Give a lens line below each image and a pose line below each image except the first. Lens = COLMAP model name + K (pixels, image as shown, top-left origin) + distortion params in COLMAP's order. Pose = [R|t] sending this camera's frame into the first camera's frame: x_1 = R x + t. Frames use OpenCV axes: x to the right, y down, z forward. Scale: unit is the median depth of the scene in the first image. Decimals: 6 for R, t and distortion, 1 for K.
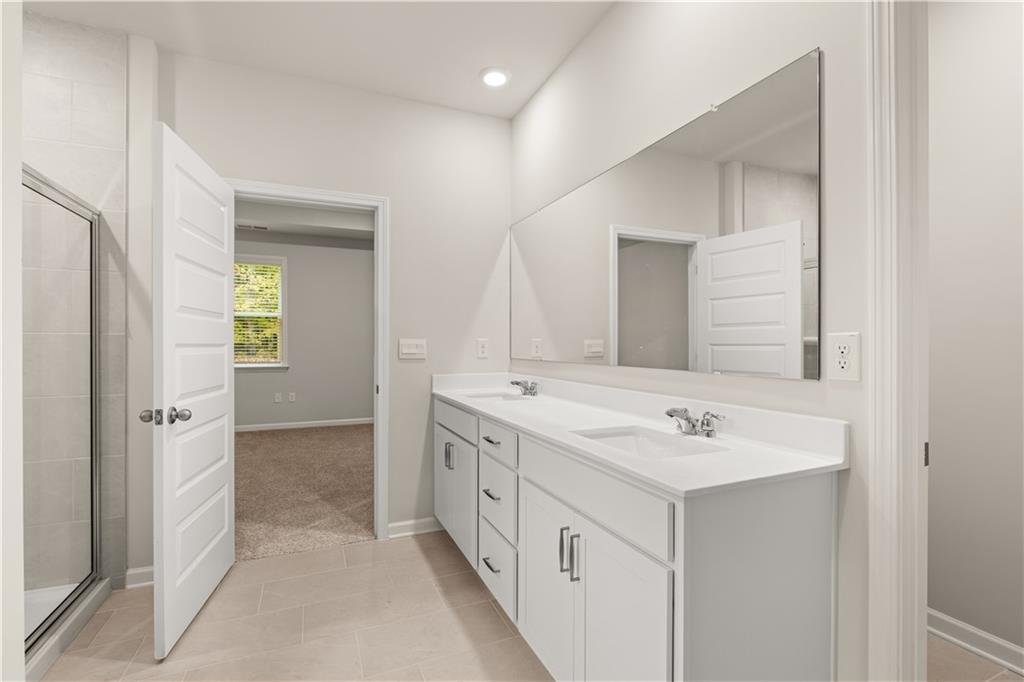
lens RADIAL K [[469.3, 0, 513.1], [0, 469.3, 342.2], [0, 0, 1]] dist [0.000246, 0.000003]
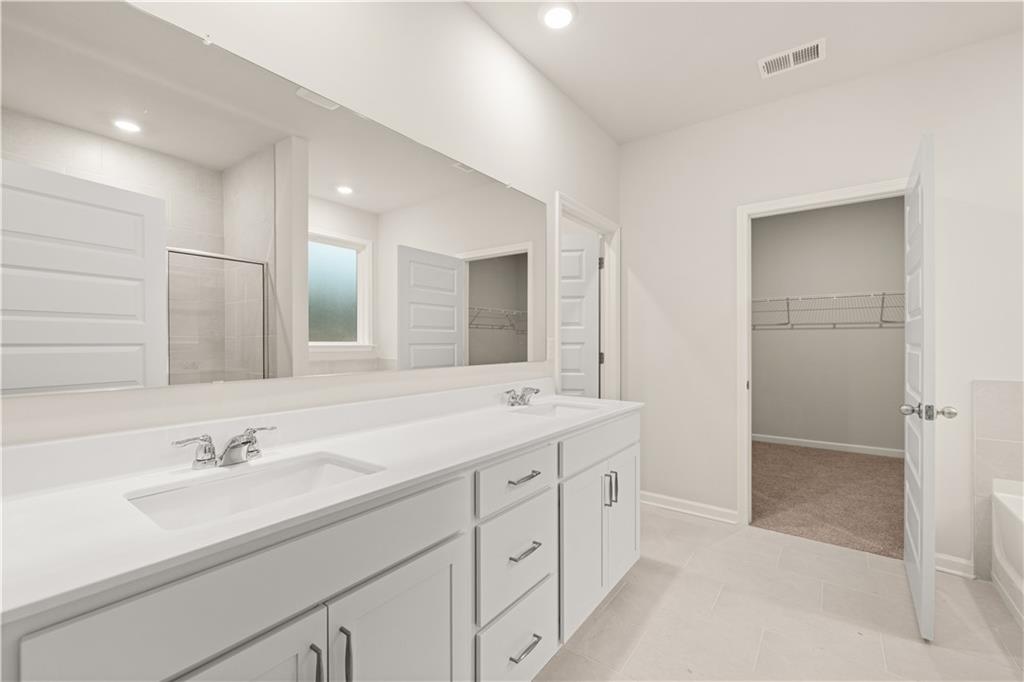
lens RADIAL K [[434.3, 0, 513.8], [0, 434.3, 343.2], [0, 0, 1]] dist [-0.003219, -0.000876]
pose [[-0.499934, -0.001340, 0.866062, -0.629795], [-0.001273, 0.999999, 0.000813, 0.002456], [-0.866063, -0.000696, -0.499935, 1.374061]]
